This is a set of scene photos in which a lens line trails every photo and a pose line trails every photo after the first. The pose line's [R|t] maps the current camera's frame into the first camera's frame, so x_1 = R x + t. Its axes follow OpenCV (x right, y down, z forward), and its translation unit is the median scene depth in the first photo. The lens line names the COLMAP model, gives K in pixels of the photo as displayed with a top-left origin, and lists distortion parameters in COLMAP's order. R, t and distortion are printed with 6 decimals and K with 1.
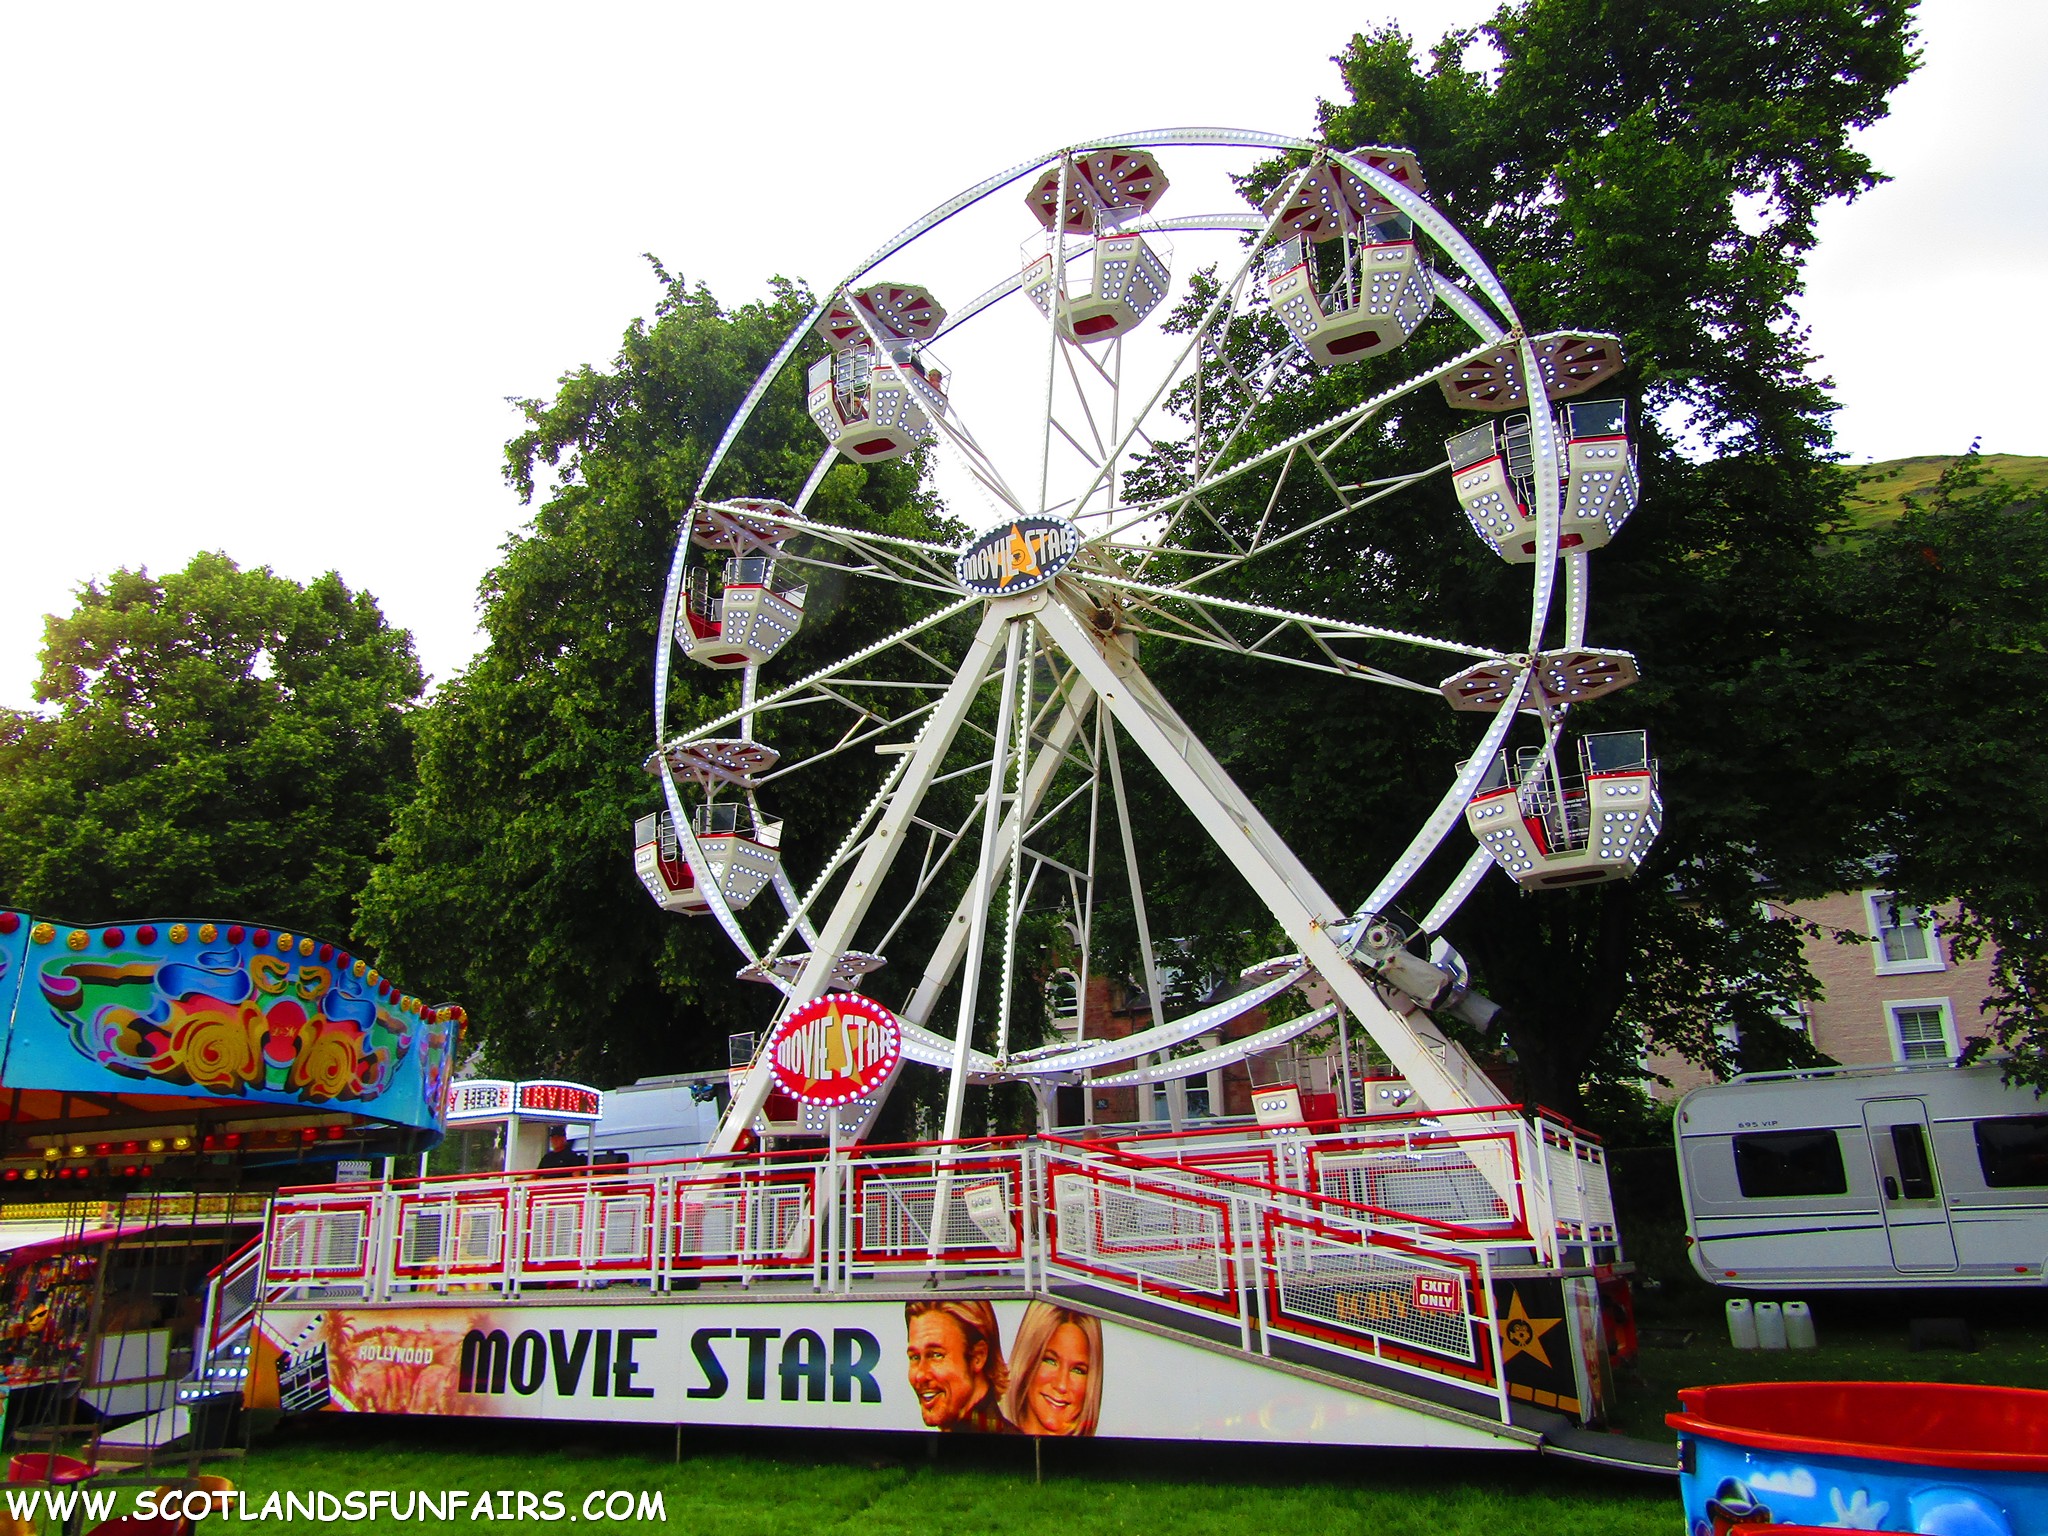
lens RADIAL K [[1496.6, 0, 1024.0], [0, 1496.6, 768.0], [0, 0, 1]] dist [-0.009757, 0.010753]
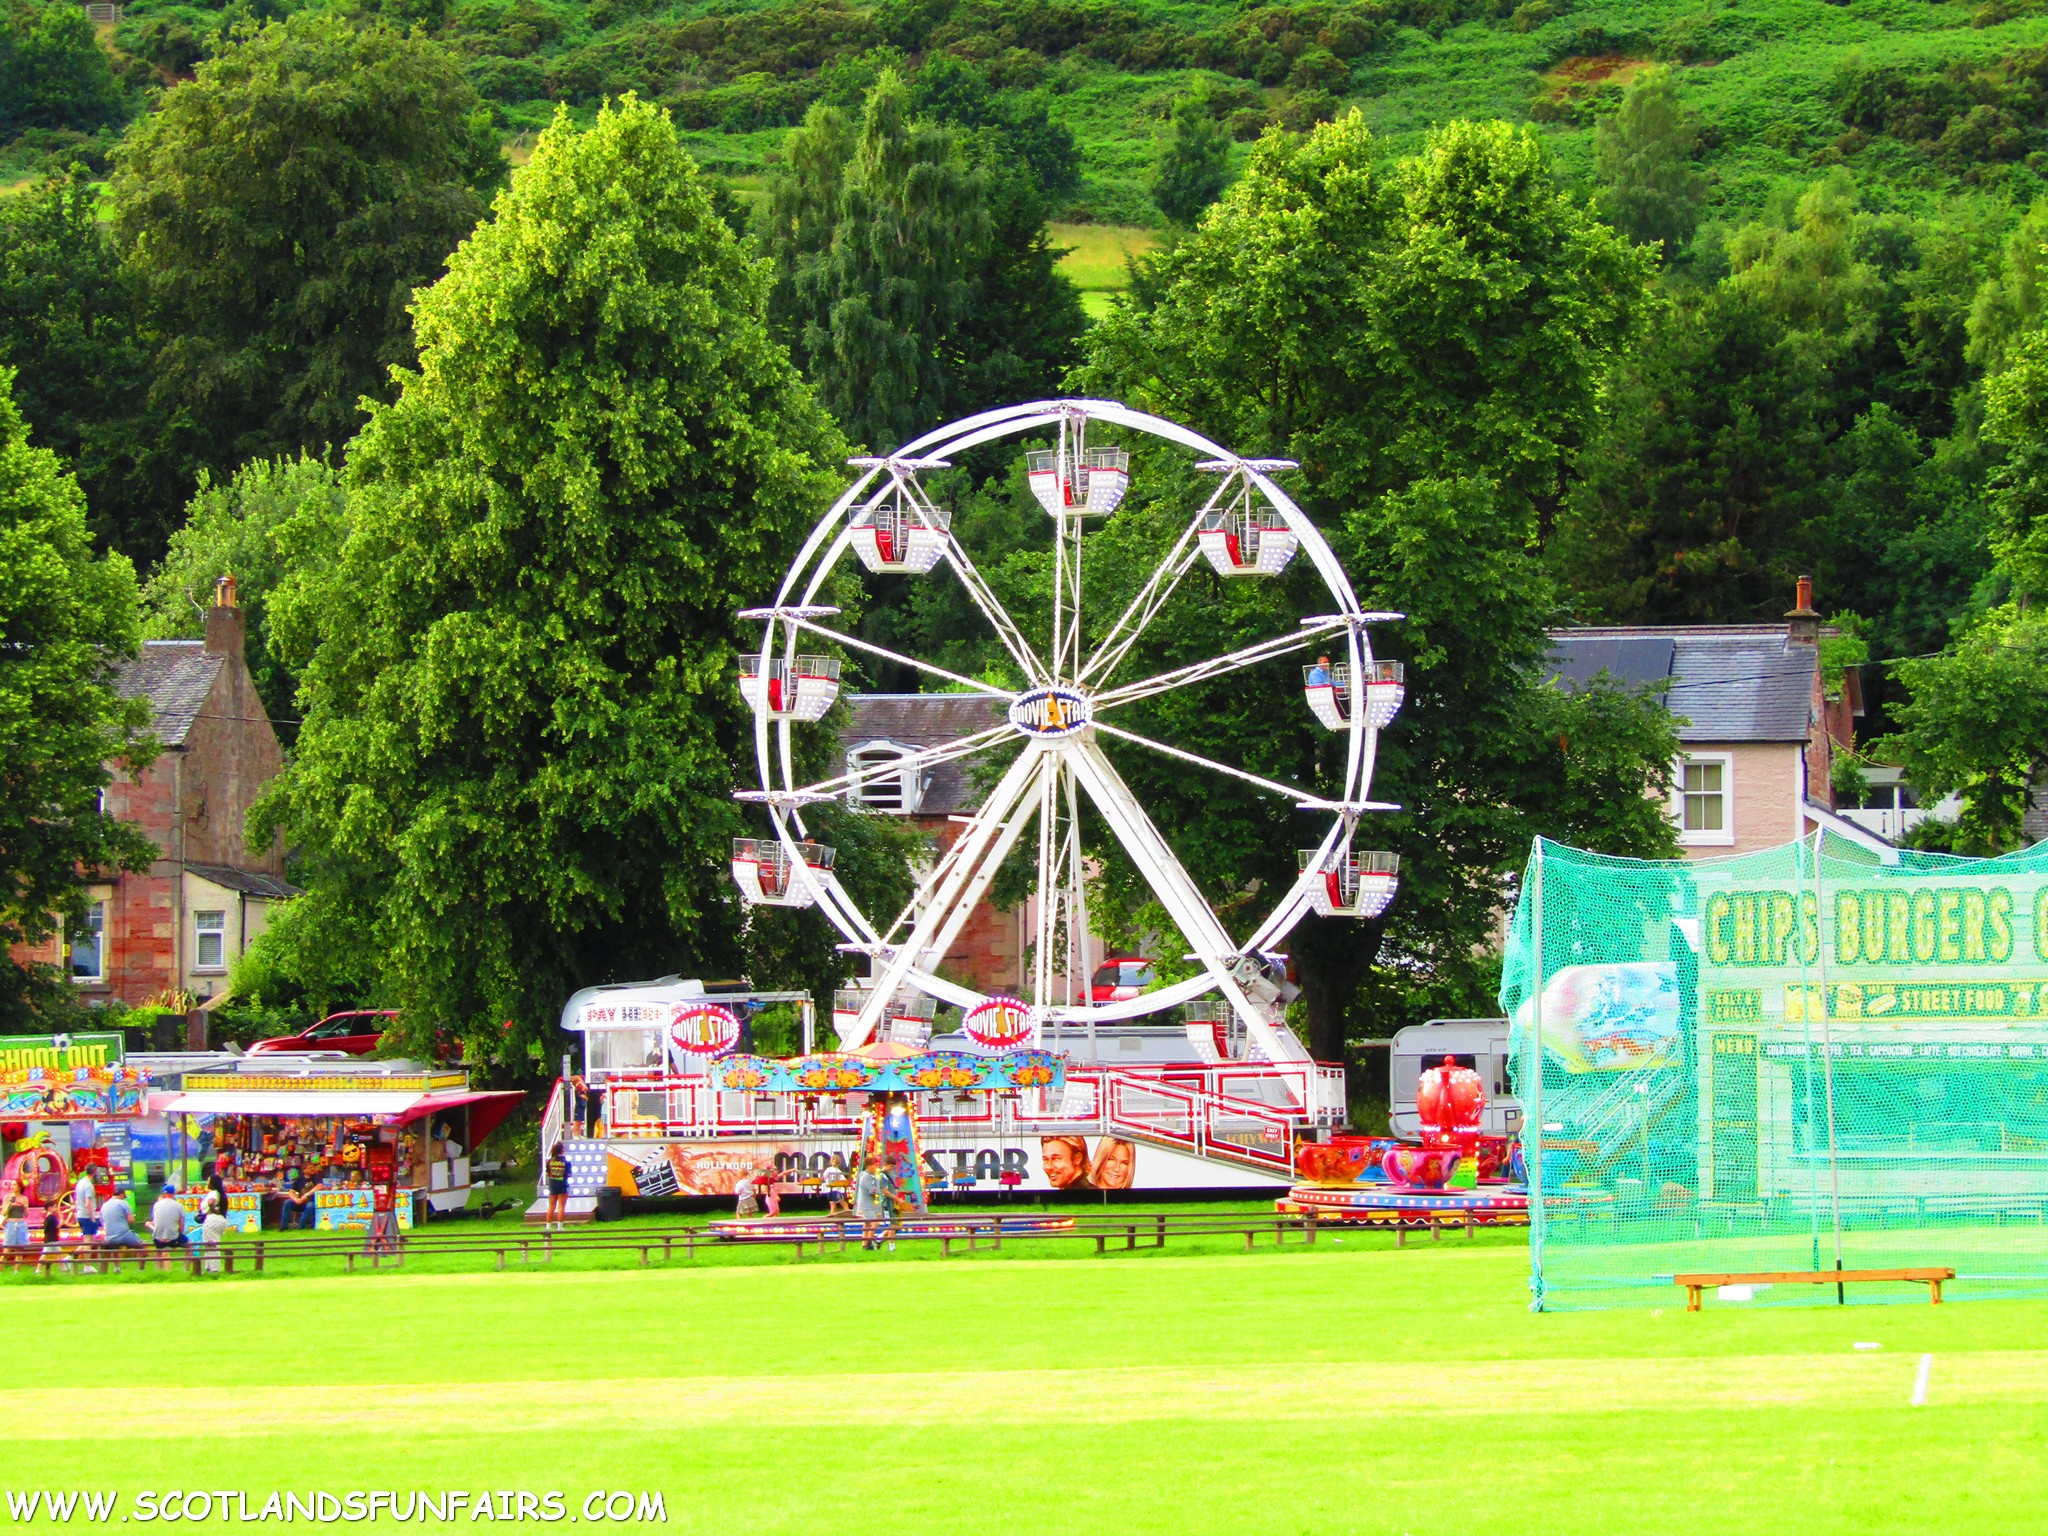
lens RADIAL K [[6384.2, 0, 1024.0], [0, 6384.2, 768.0], [0, 0, 1]] dist [0.119011, -0.459739]
pose [[0.959249, 0.026157, 0.281350, -2.684236], [-0.096388, 0.966273, 0.238799, -2.352273], [-0.265615, -0.256187, 0.929418, -7.405596]]
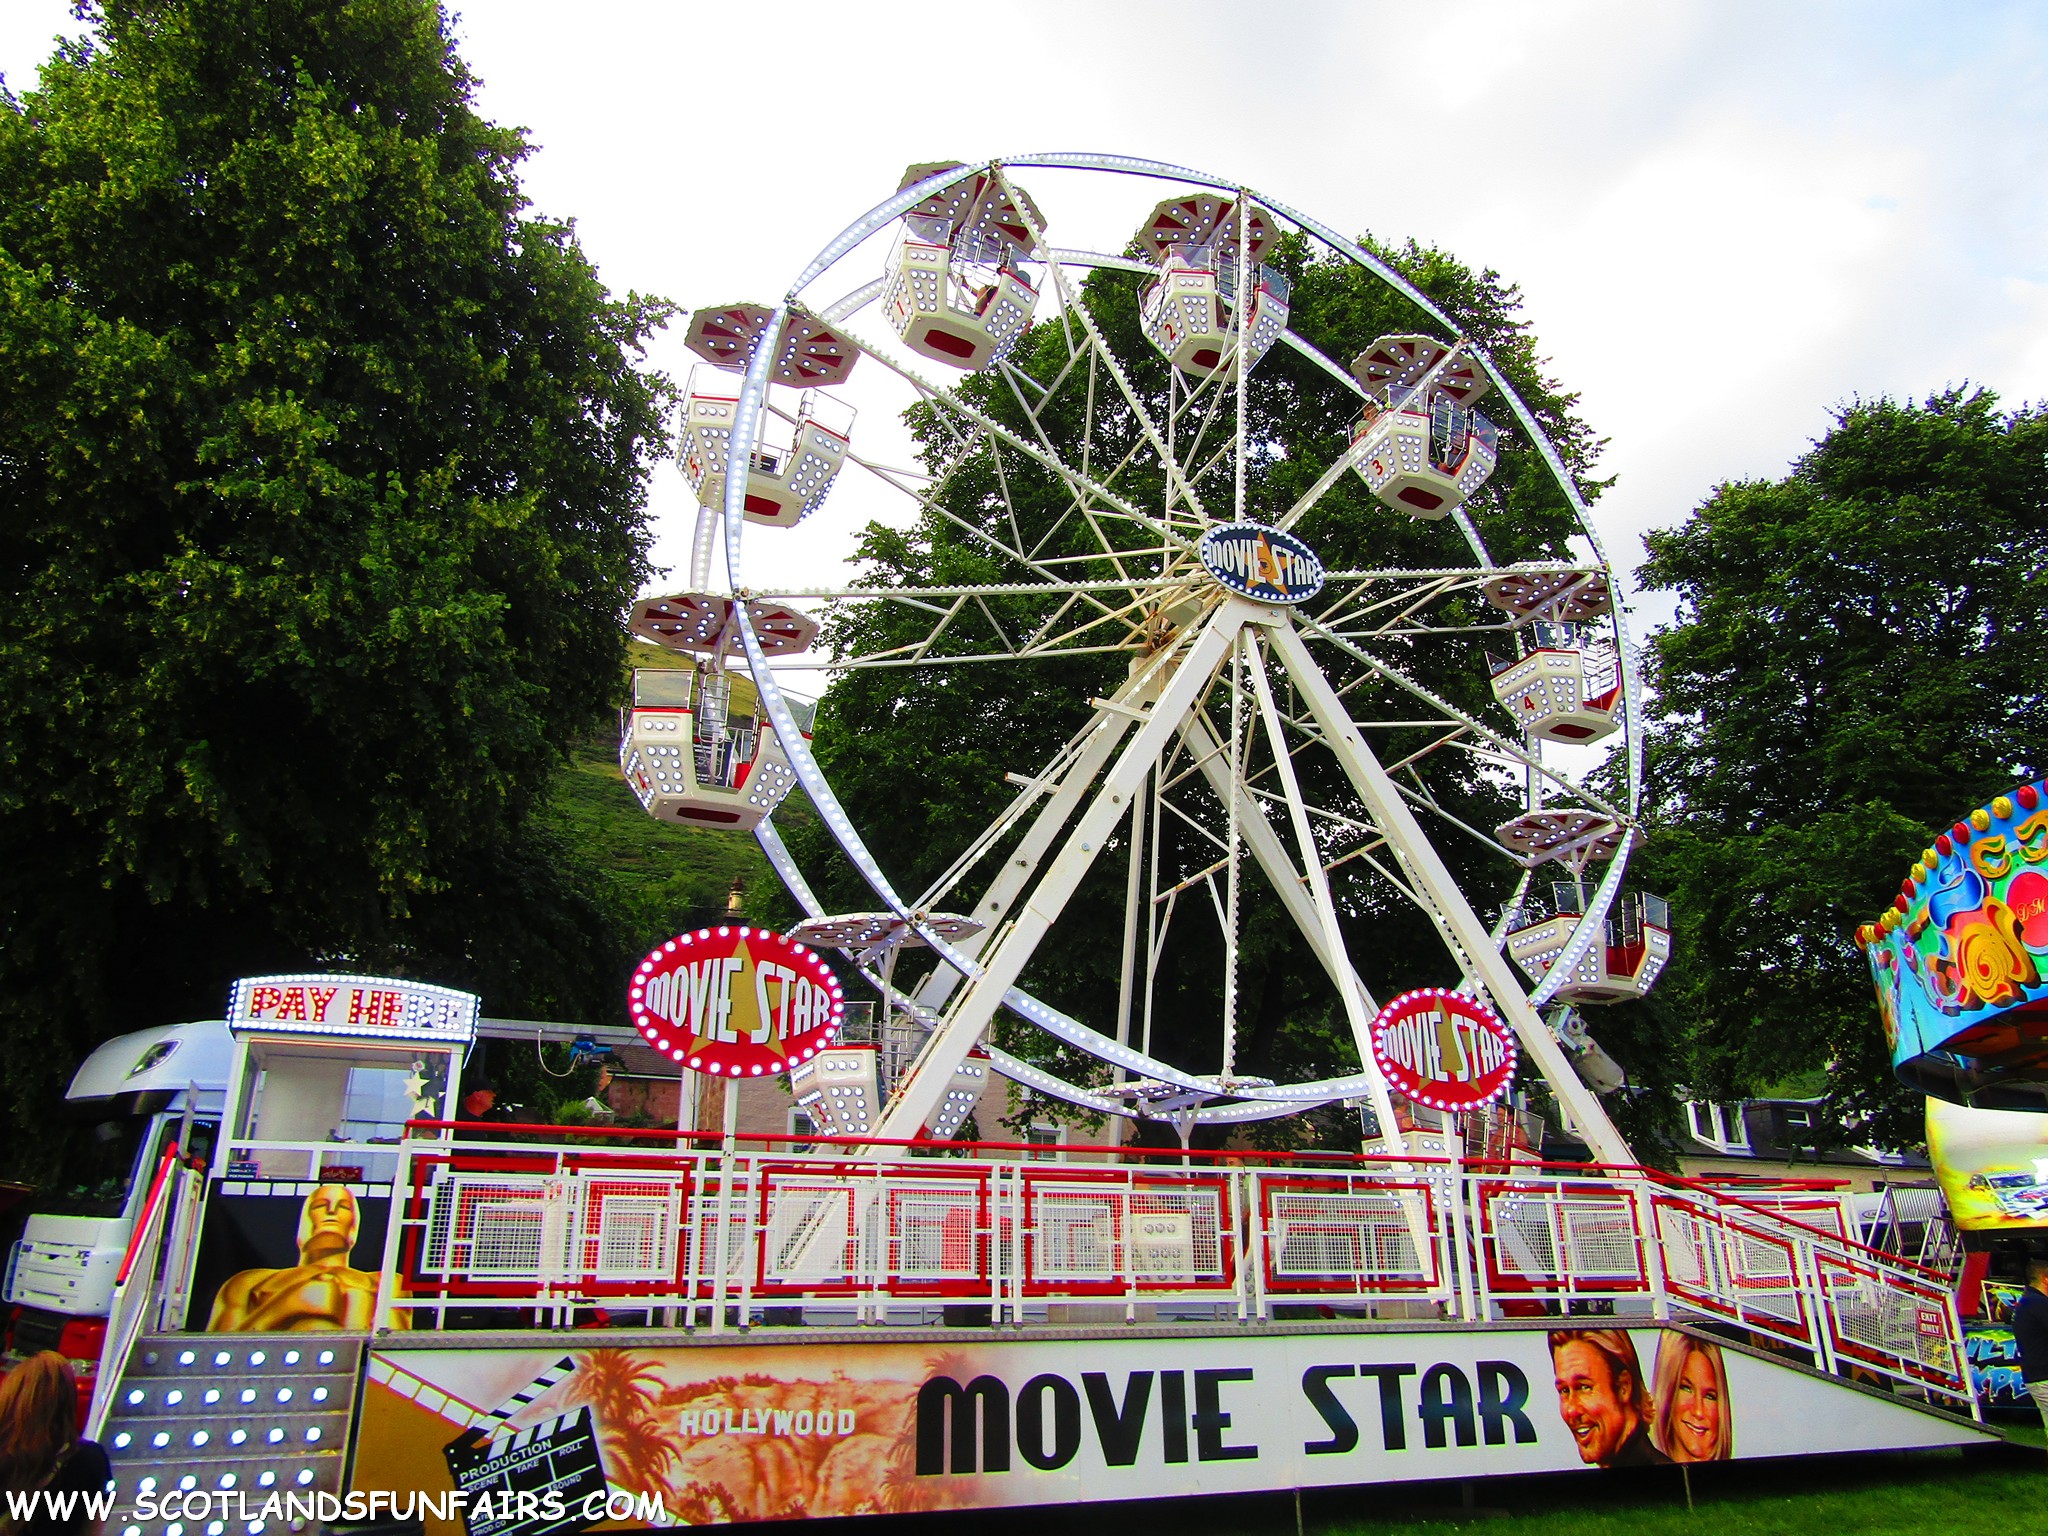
lens RADIAL K [[1411.7, 0, 1024.0], [0, 1411.7, 768.0], [0, 0, 1]] dist [-0.008303, 0.002309]
pose [[0.624429, 0.292938, 0.724069, -0.978739], [-0.257072, 0.952438, -0.163634, 0.236555], [-0.737565, -0.083960, 0.670036, 0.644053]]
